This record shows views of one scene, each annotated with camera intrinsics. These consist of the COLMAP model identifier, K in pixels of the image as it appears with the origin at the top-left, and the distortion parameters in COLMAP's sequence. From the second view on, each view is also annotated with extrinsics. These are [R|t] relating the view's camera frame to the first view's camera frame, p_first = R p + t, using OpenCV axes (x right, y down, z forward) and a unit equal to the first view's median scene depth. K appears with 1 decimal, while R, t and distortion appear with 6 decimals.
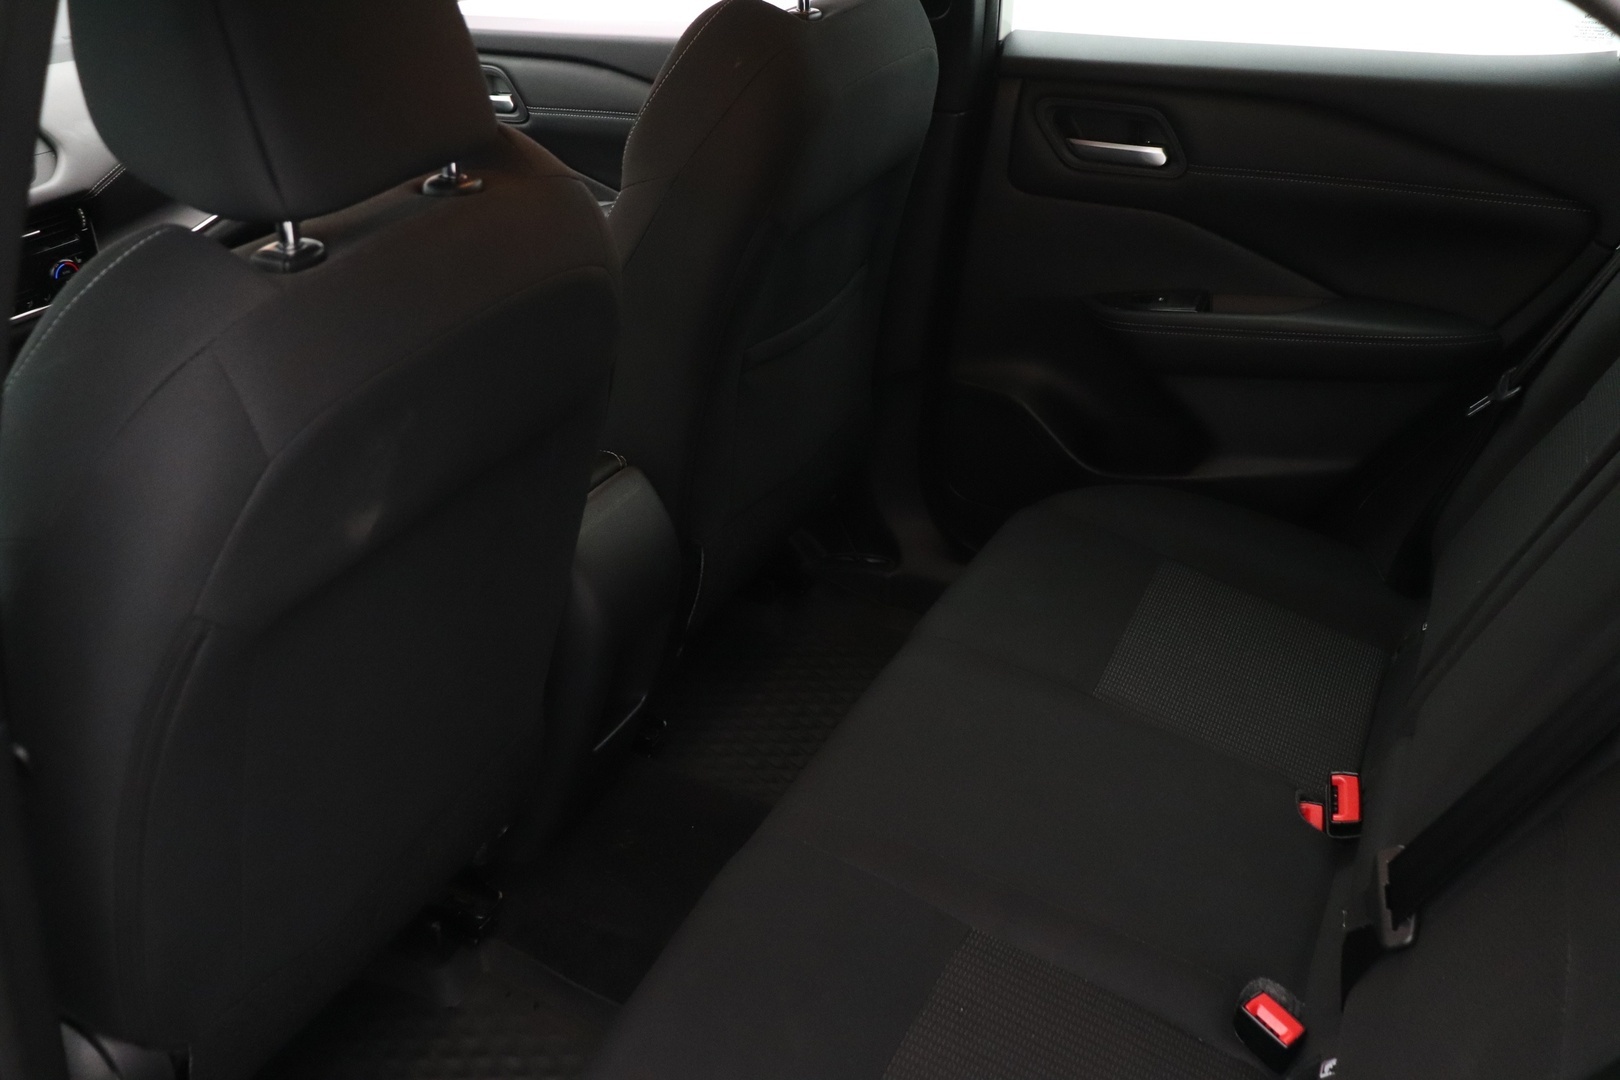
lens RADIAL K [[1610.0, 0, 810.0], [0, 1610.0, 540.0], [0, 0, 1]] dist [-0.076007, -0.004329]
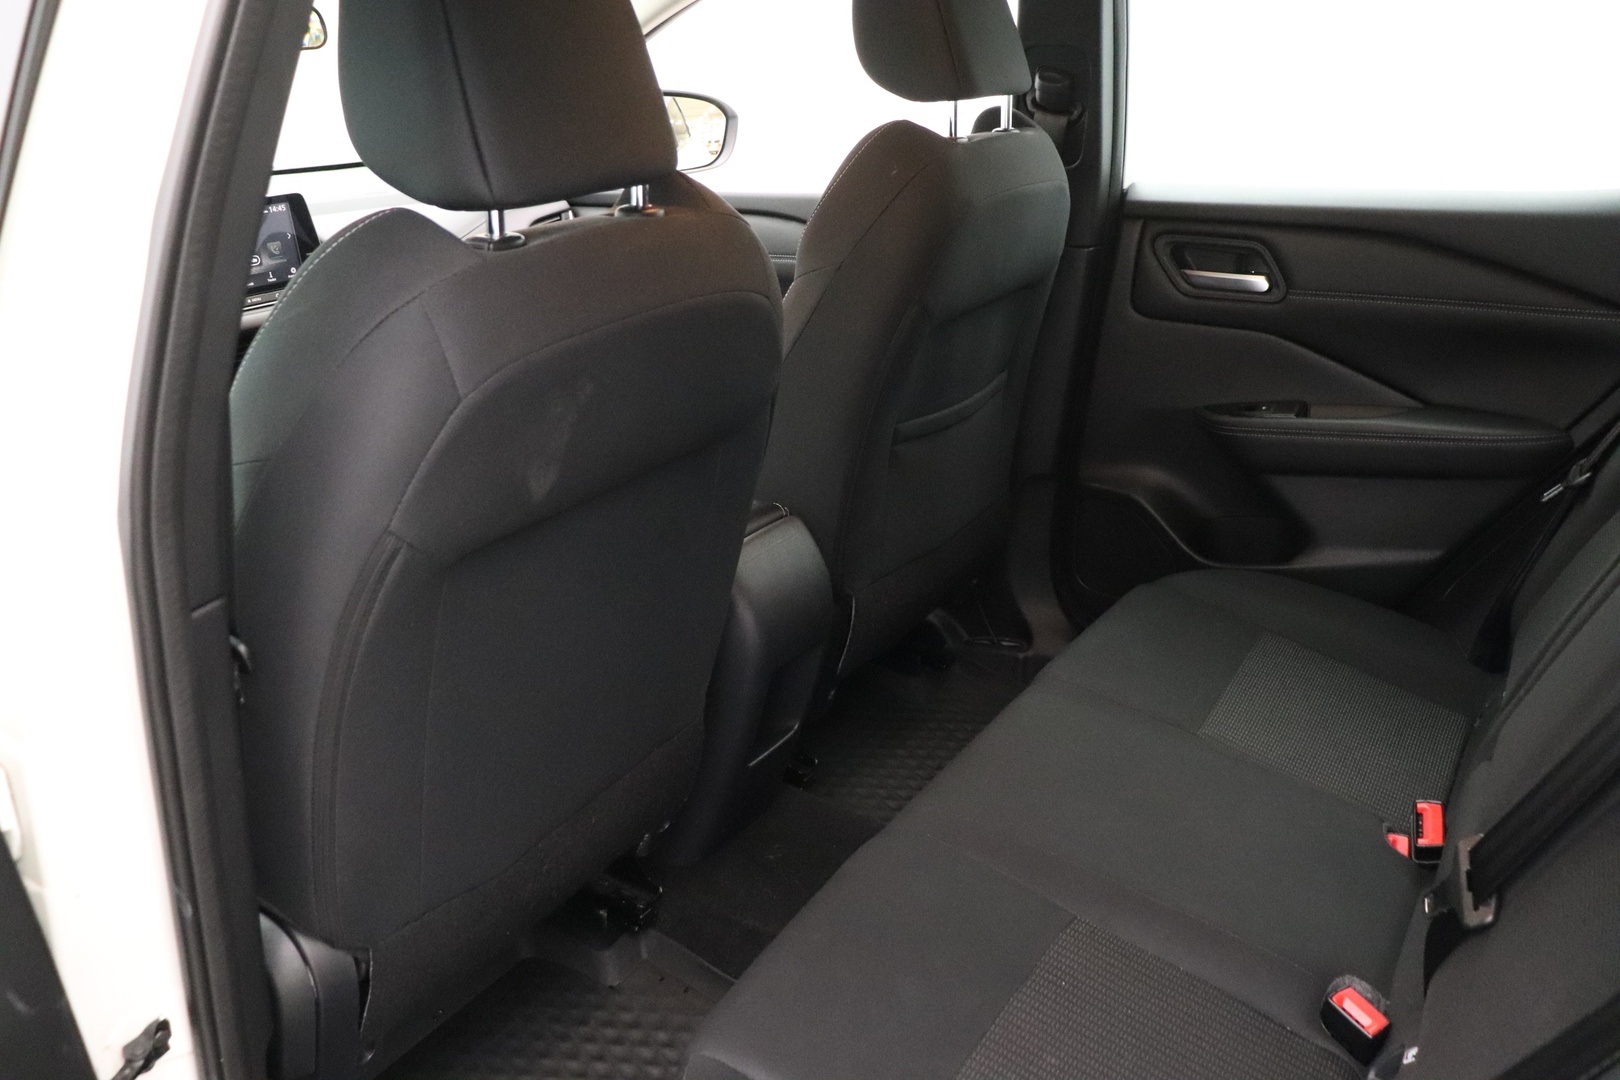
lens RADIAL K [[1364.2, 0, 810.0], [0, 1364.2, 540.0], [0, 0, 1]] dist [-0.150869, 0.120736]
pose [[0.992244, 0.029777, -0.120684, 0.020328], [-0.044596, 0.991525, -0.122024, 0.093138], [0.116028, 0.126460, 0.985163, 0.041775]]
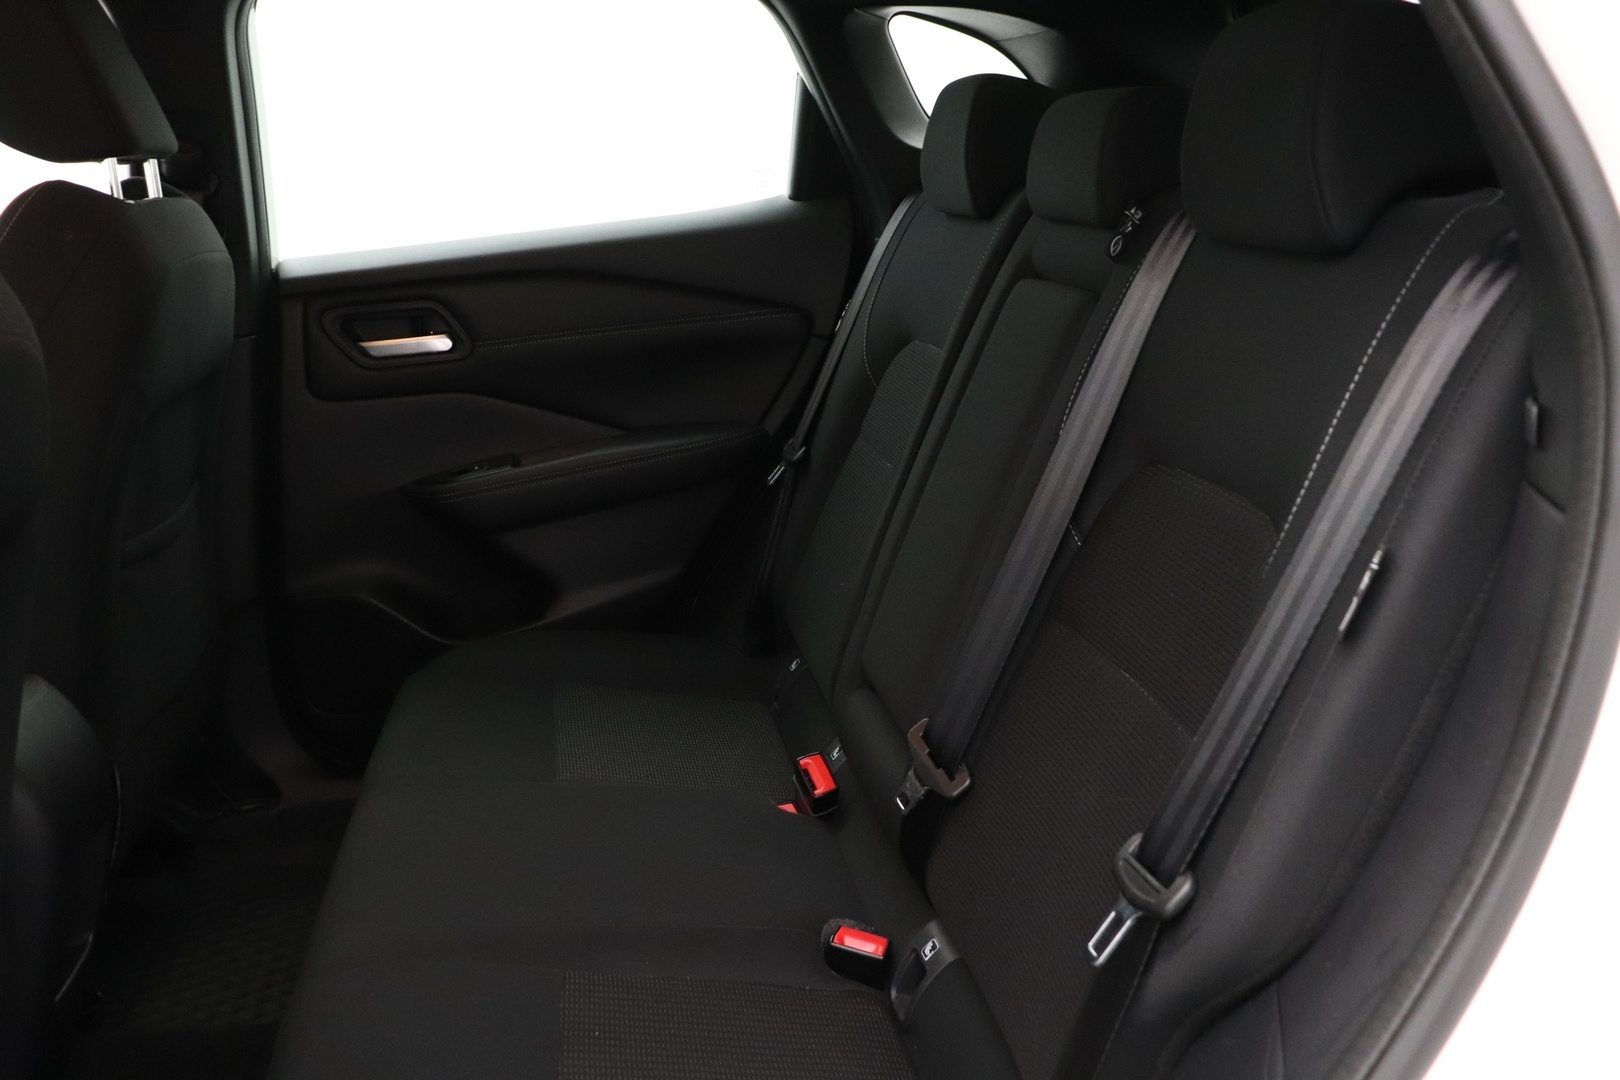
lens RADIAL K [[1474.9, 0, 810.0], [0, 1474.9, 540.0], [0, 0, 1]] dist [-0.157268, 0.180132]
pose [[0.823699, -0.191723, 0.533631, -0.170825], [0.319558, 0.934376, -0.157558, 0.158426], [-0.468405, 0.300306, 0.830911, 0.098444]]
